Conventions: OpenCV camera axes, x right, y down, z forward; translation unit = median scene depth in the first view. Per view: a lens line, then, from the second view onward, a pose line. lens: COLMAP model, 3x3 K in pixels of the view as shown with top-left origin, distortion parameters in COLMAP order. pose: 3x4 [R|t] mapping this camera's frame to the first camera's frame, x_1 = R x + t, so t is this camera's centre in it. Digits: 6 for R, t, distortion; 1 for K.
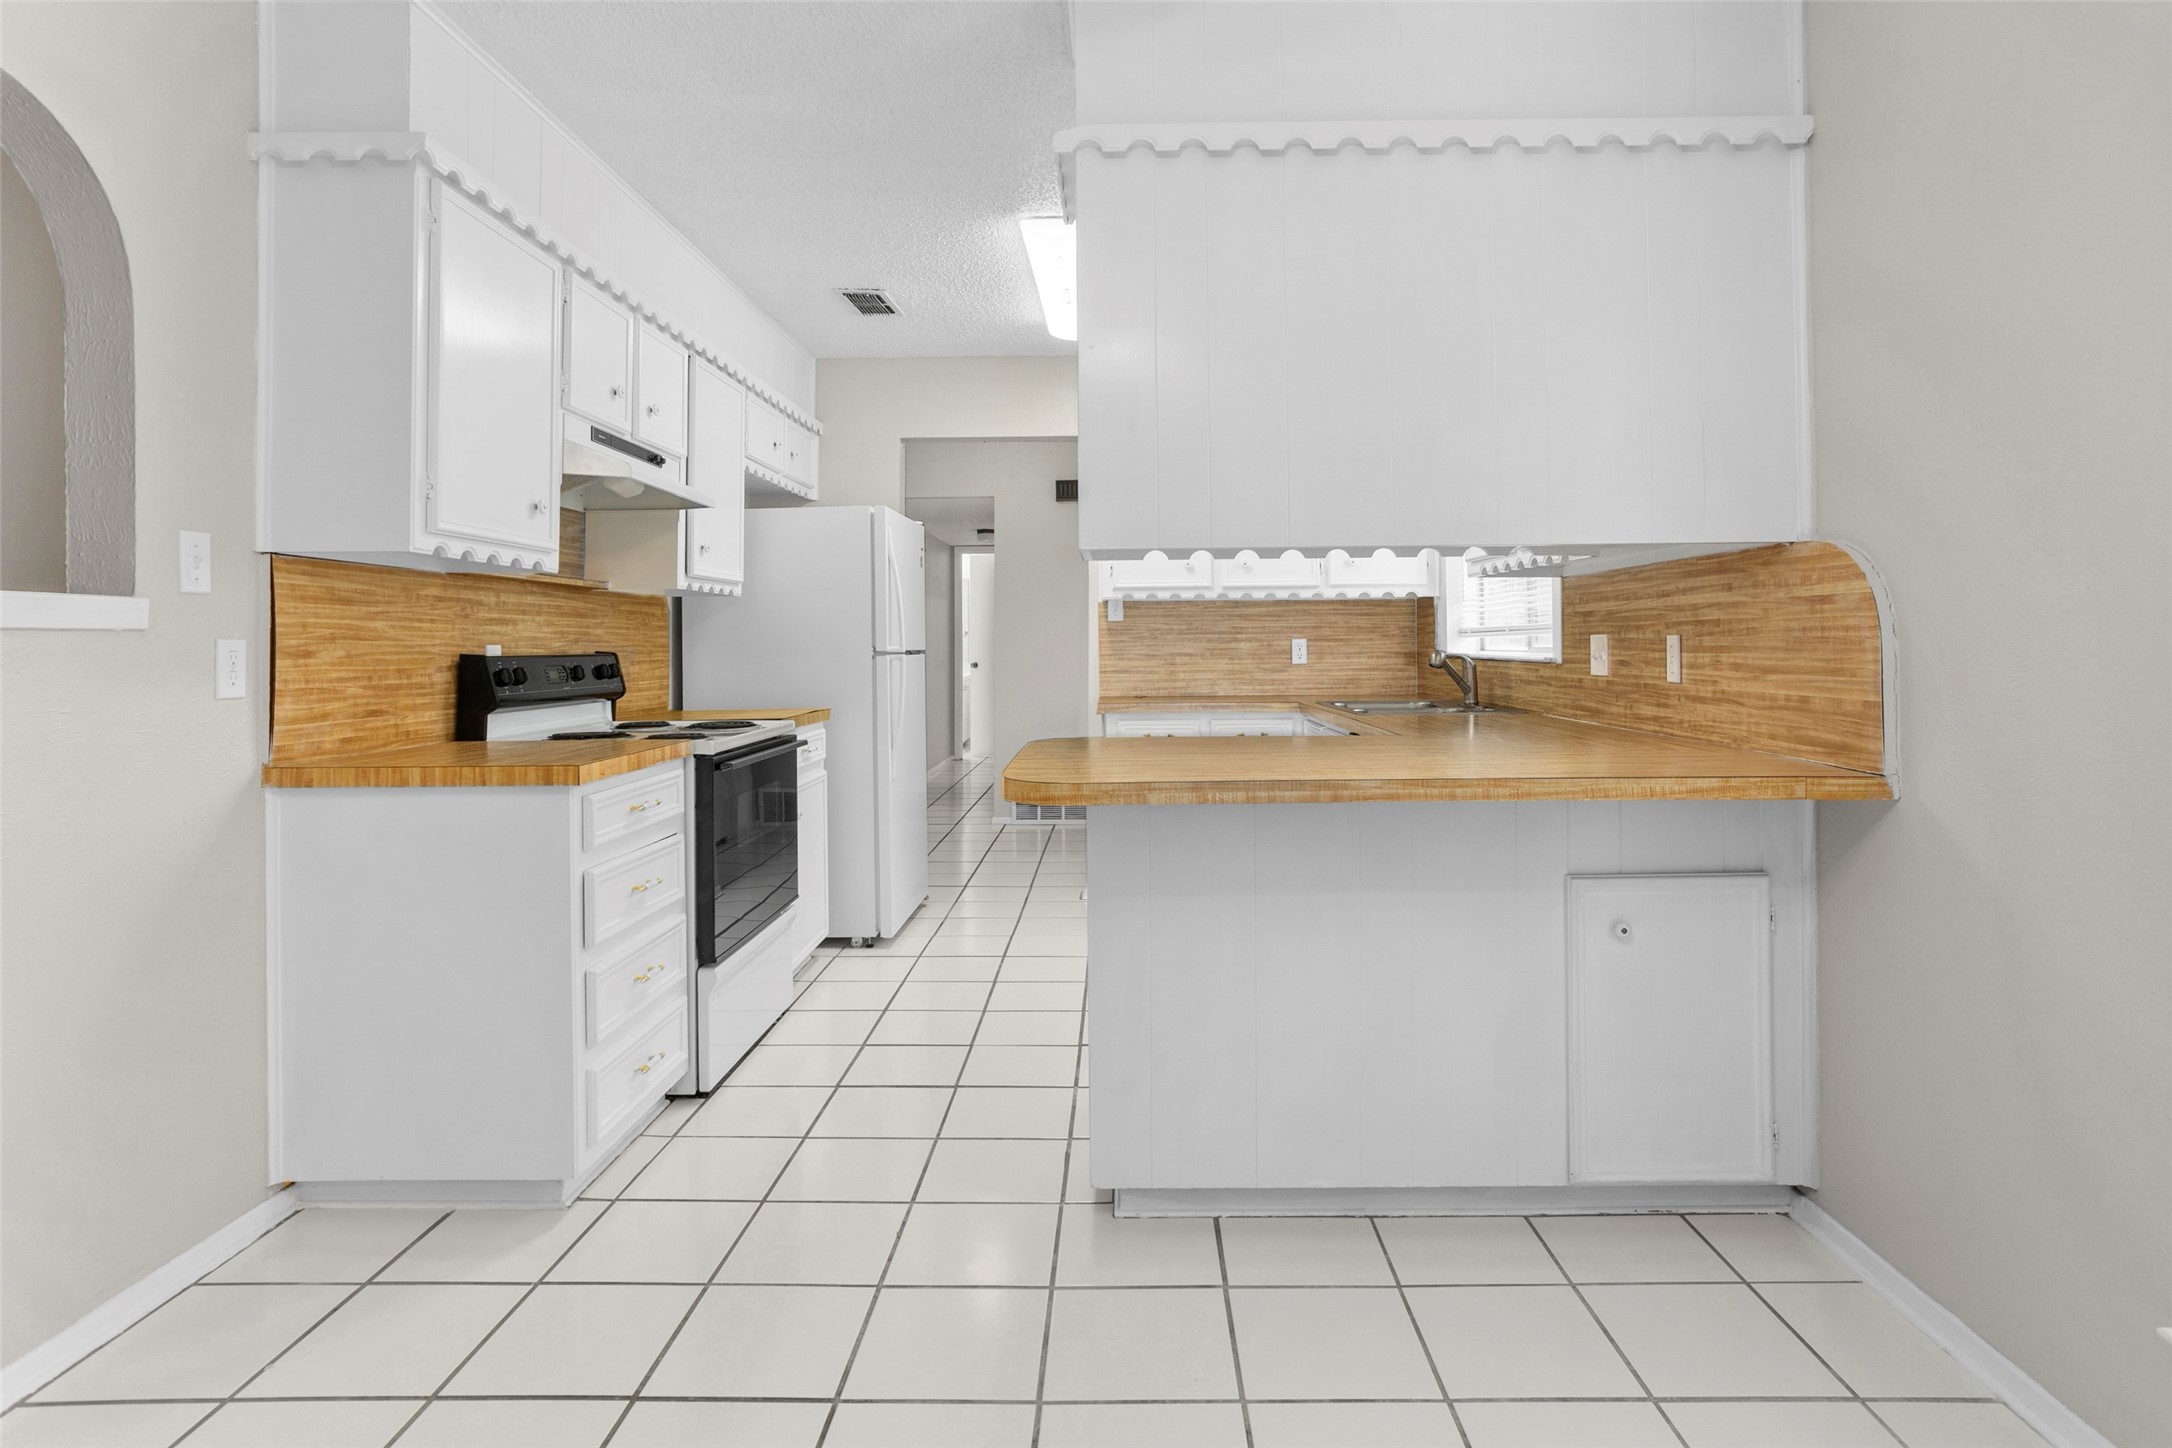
lens RADIAL K [[1154.5, 0, 1107.7], [0, 1154.5, 629.9], [0, 0, 1]] dist [-0.044193, 0.032146]
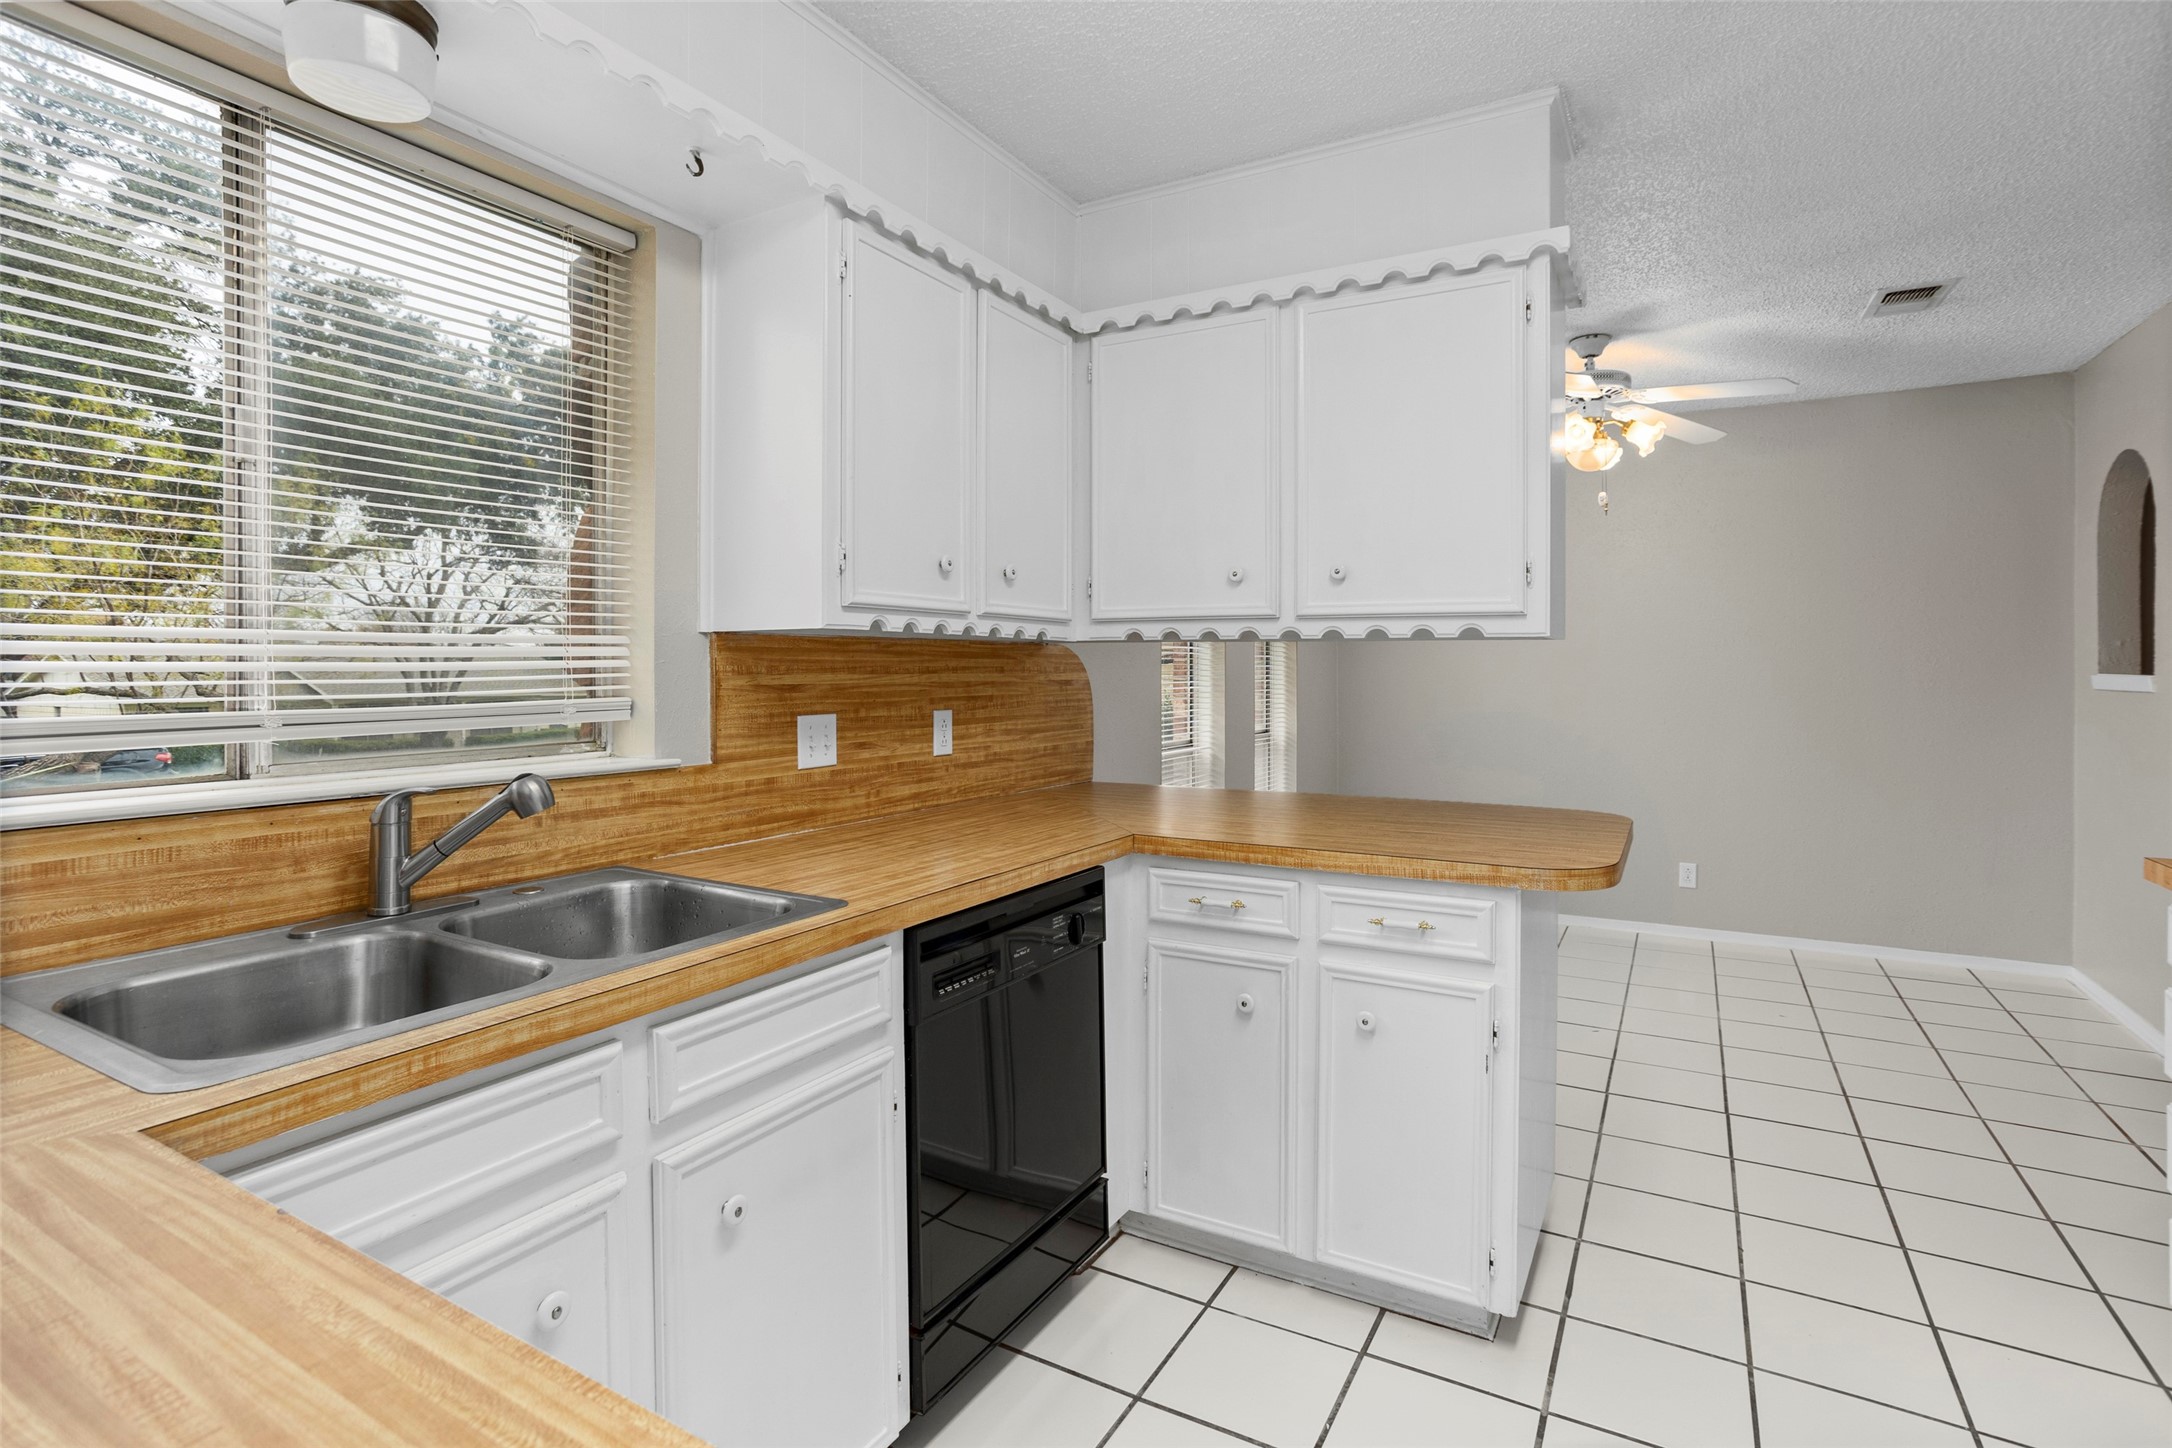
lens RADIAL K [[1072.8, 0, 1065.2], [0, 1072.8, 670.5], [0, 0, 1]] dist [-0.049992, 0.037605]
pose [[-0.865297, 0.009855, 0.501163, -0.104689], [0.005137, 0.999929, -0.010794, -0.022677], [-0.501234, -0.006766, -0.865285, 1.910317]]
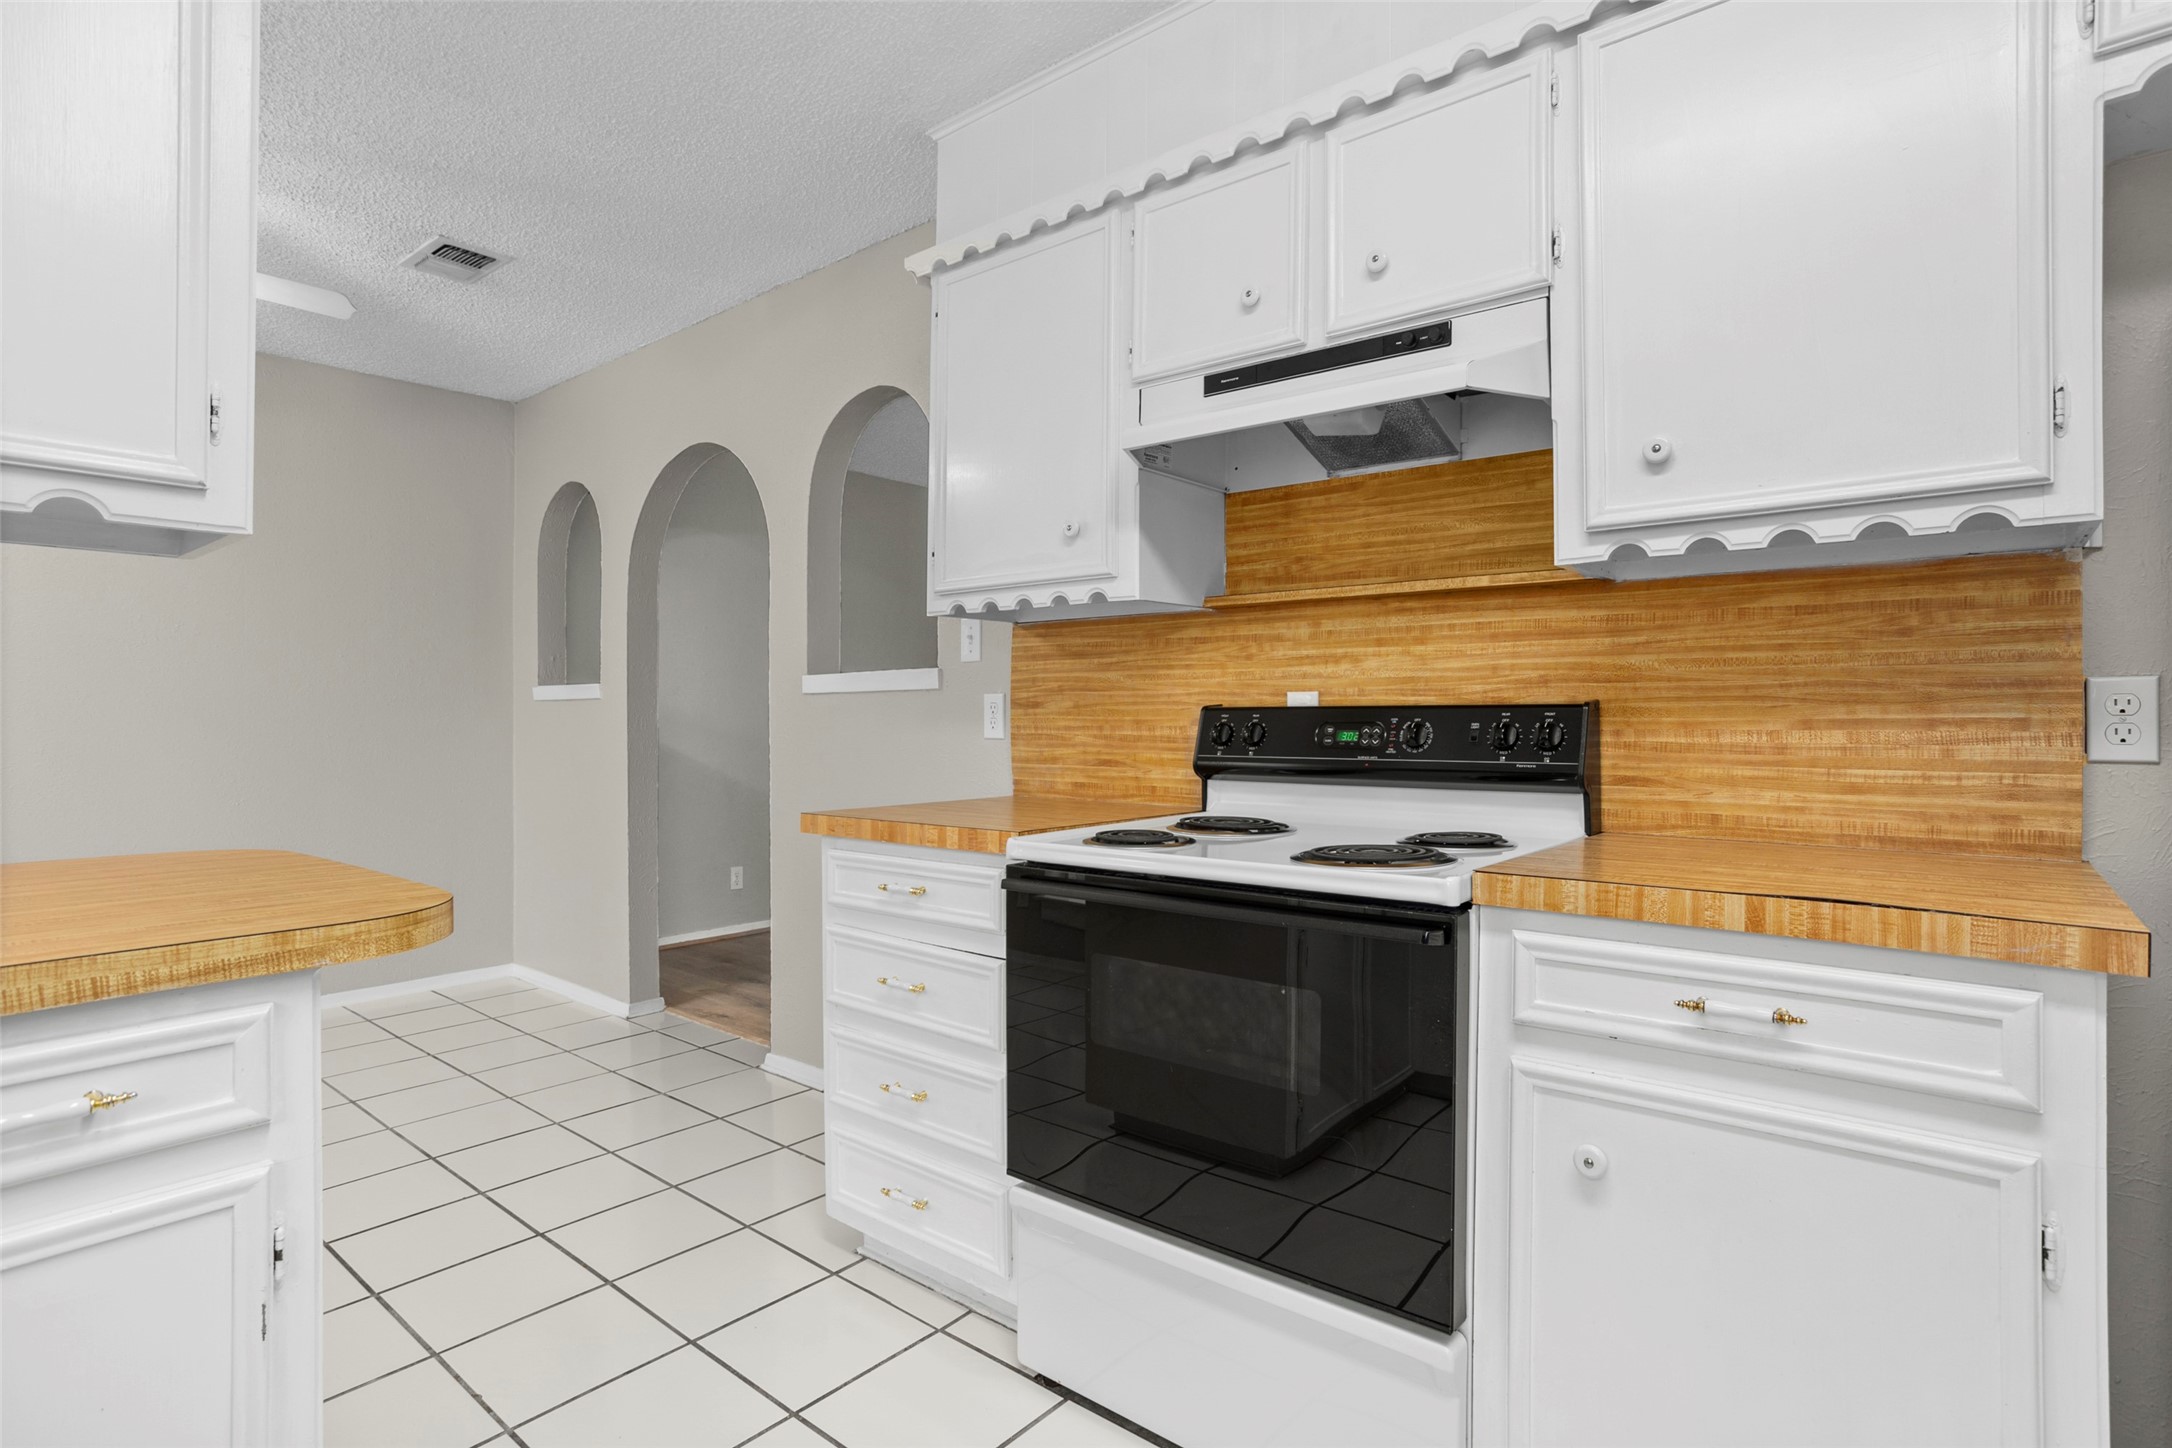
lens RADIAL K [[1090.9, 0, 1067.7], [0, 1090.9, 721.8], [0, 0, 1]] dist [-0.040402, 0.022055]
pose [[-0.629161, 0.012797, -0.777170, 0.132985], [0.018683, 0.999825, 0.001338, 0.034778], [0.777051, -0.013678, -0.629289, 1.587942]]
